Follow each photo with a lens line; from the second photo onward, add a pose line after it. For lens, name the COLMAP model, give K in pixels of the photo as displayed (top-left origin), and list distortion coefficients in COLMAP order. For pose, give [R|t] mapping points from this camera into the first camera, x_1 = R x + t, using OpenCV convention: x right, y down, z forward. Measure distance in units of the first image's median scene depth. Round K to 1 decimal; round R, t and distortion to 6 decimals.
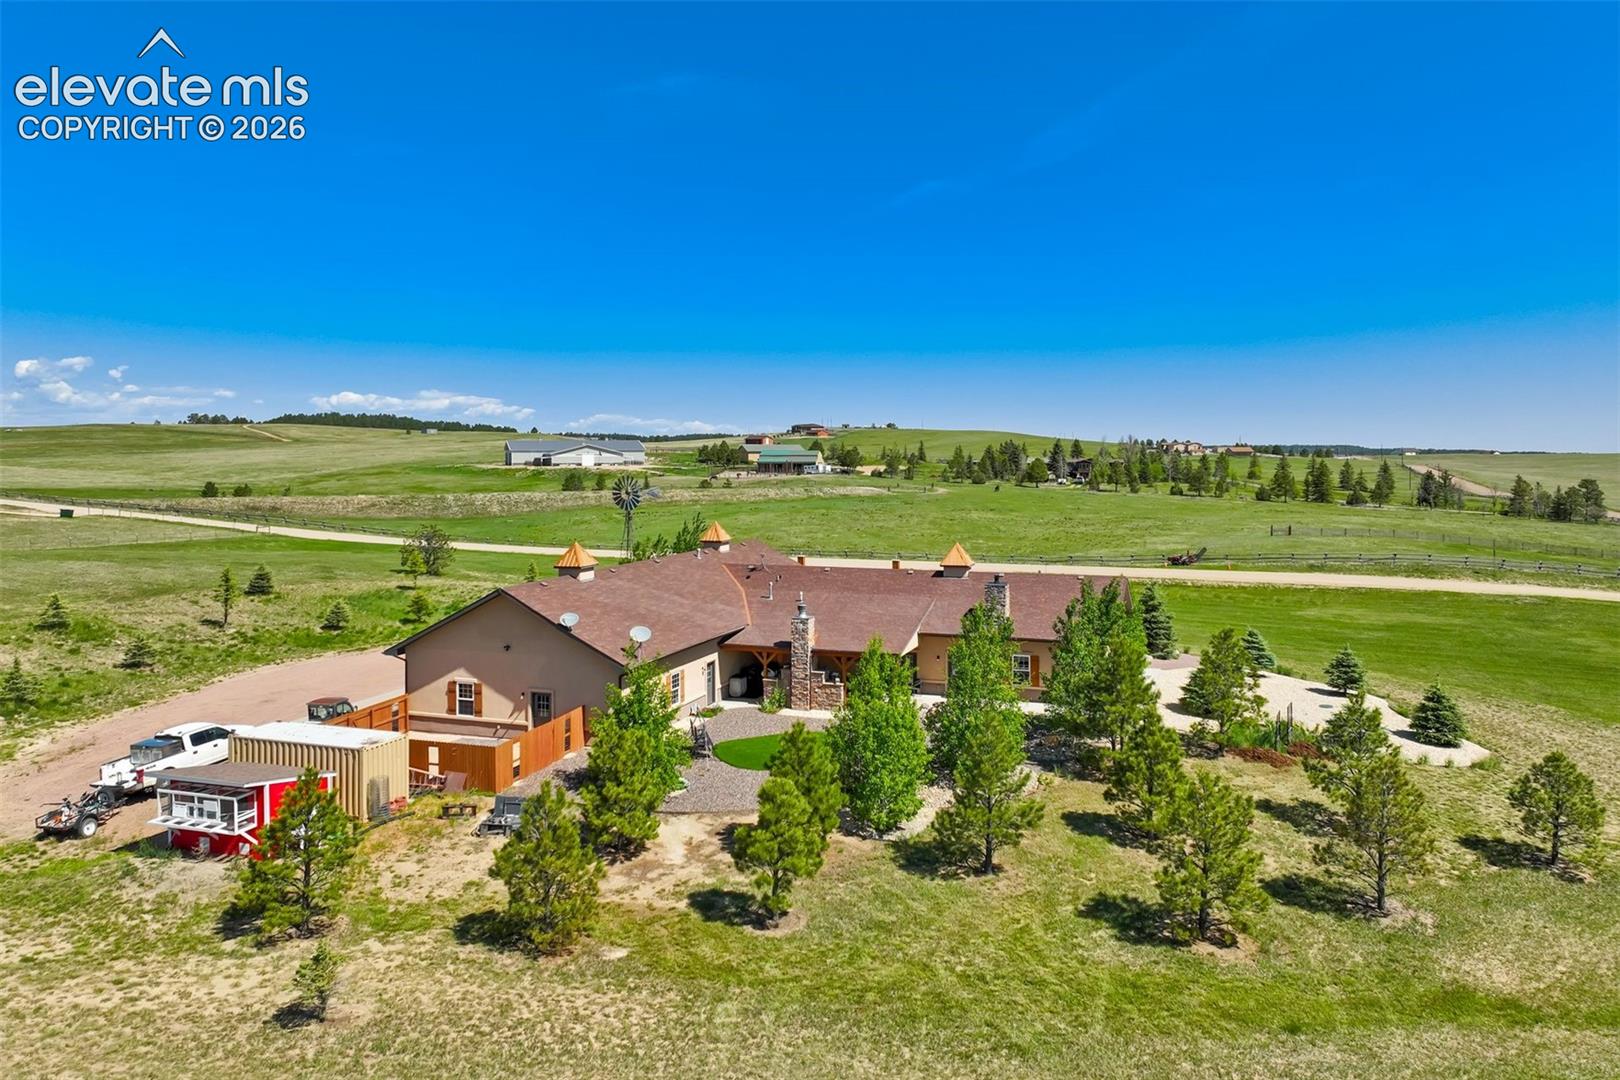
lens RADIAL K [[1148.2, 0, 810.0], [0, 1148.2, 540.0], [0, 0, 1]] dist [-0.001743, 0.016597]
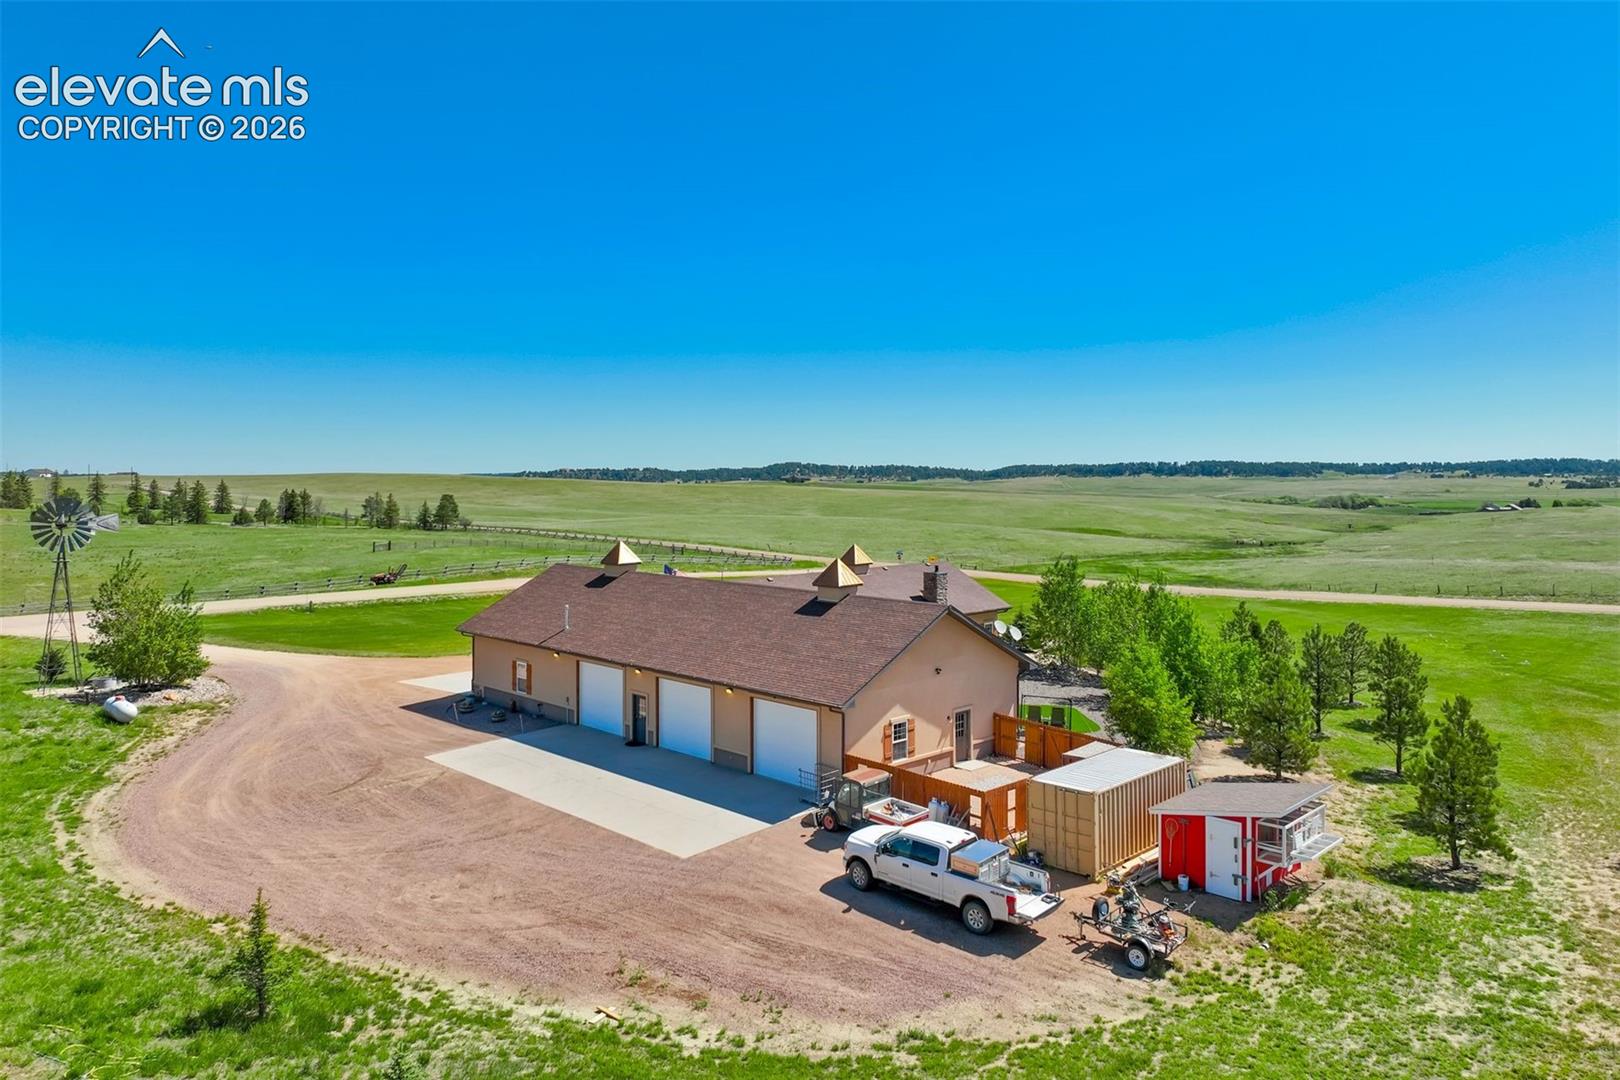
lens RADIAL K [[1148.2, 0, 810.0], [0, 1148.2, 540.0], [0, 0, 1]] dist [-0.001743, 0.016597]
pose [[0.424364, -0.051171, 0.904045, -0.700857], [0.069165, 0.997317, 0.023984, -0.024074], [-0.902846, 0.052351, 0.426764, 0.434292]]
